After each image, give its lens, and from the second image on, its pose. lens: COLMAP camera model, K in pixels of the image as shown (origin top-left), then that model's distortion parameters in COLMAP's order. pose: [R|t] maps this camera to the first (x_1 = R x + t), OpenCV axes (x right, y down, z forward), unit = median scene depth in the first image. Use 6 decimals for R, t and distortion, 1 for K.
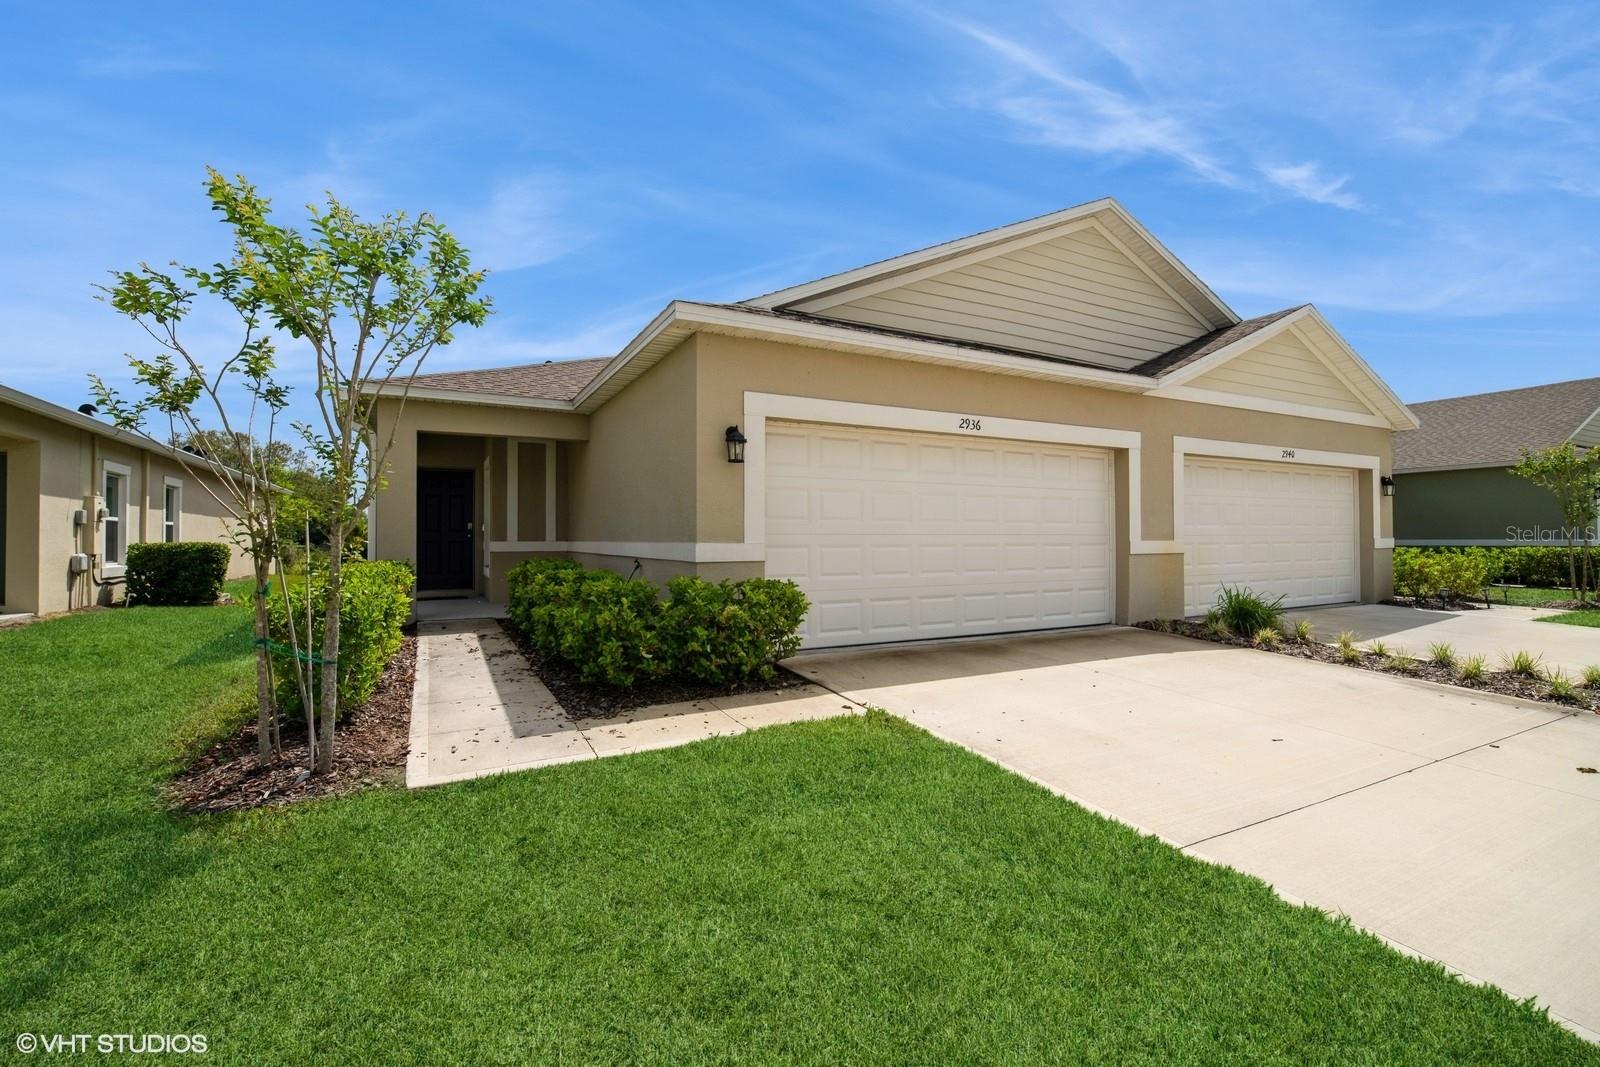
lens RADIAL K [[700.0, 0, 809.5], [0, 700.0, 518.5], [0, 0, 1]] dist [-0.011666, -0.000103]
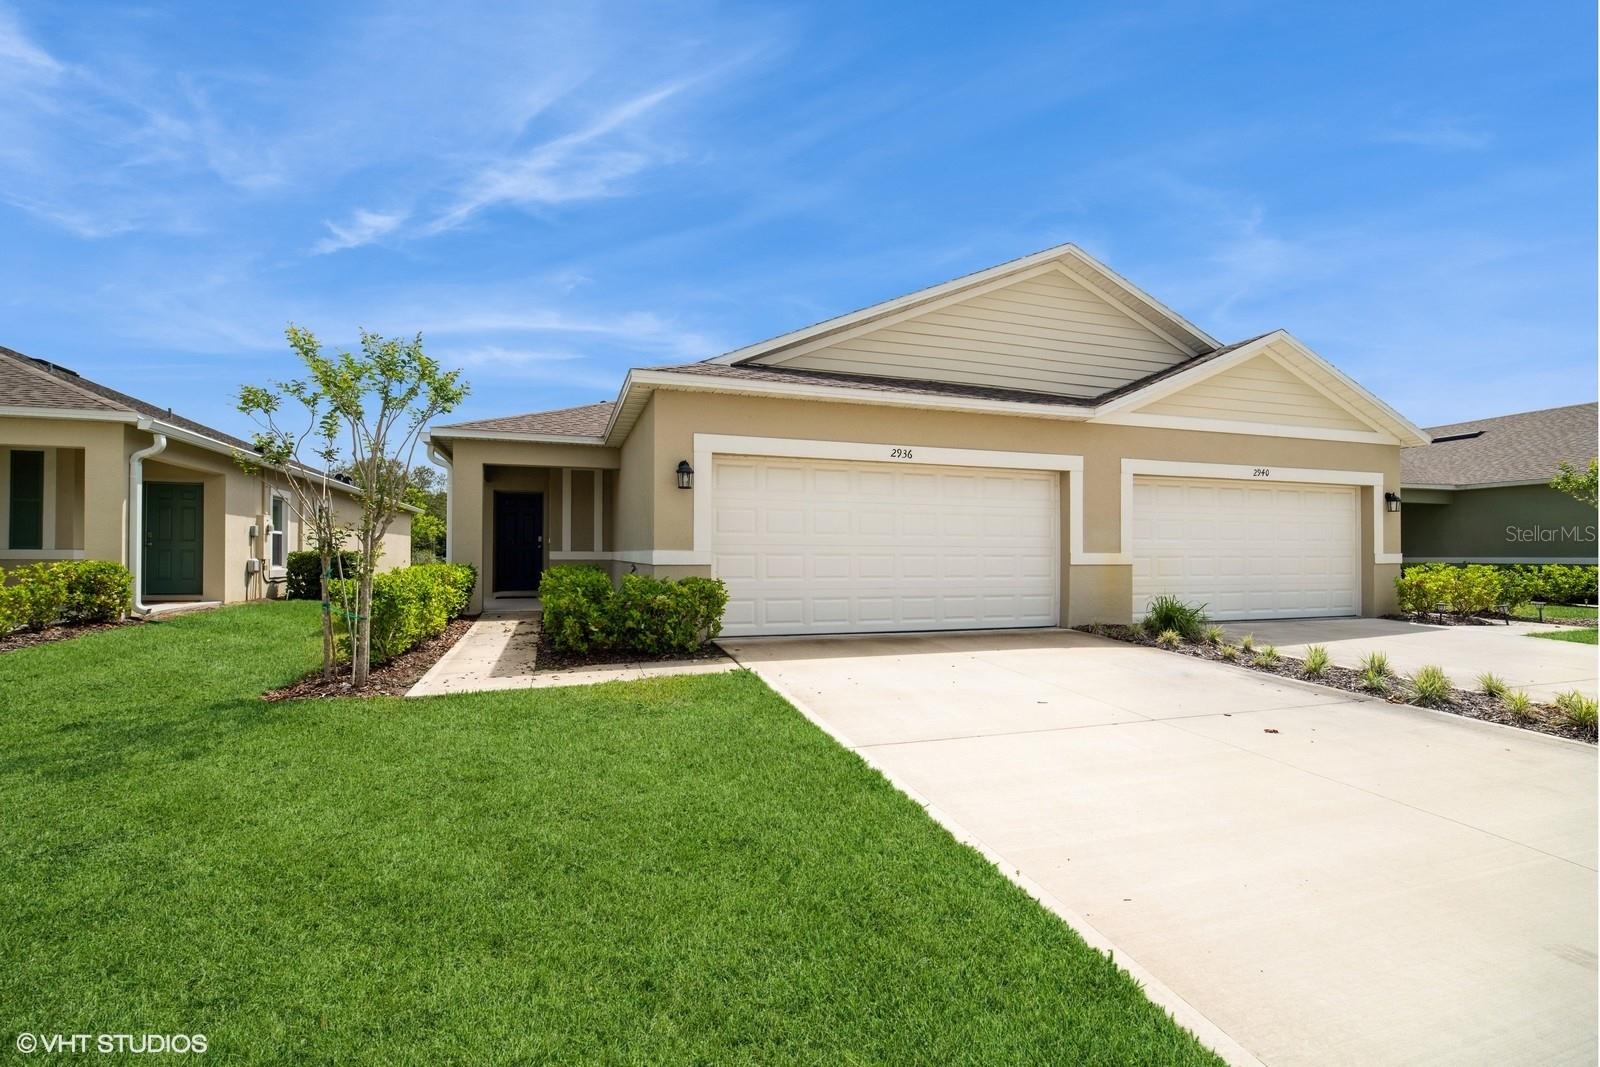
lens RADIAL K [[674.7, 0, 803.0], [0, 674.7, 539.9], [0, 0, 1]] dist [-0.010770, -0.000043]
pose [[0.990127, 0.003021, -0.140144, 0.180251], [-0.001868, 0.999963, 0.008354, 0.002827], [0.140164, -0.008009, 0.990096, -0.133369]]
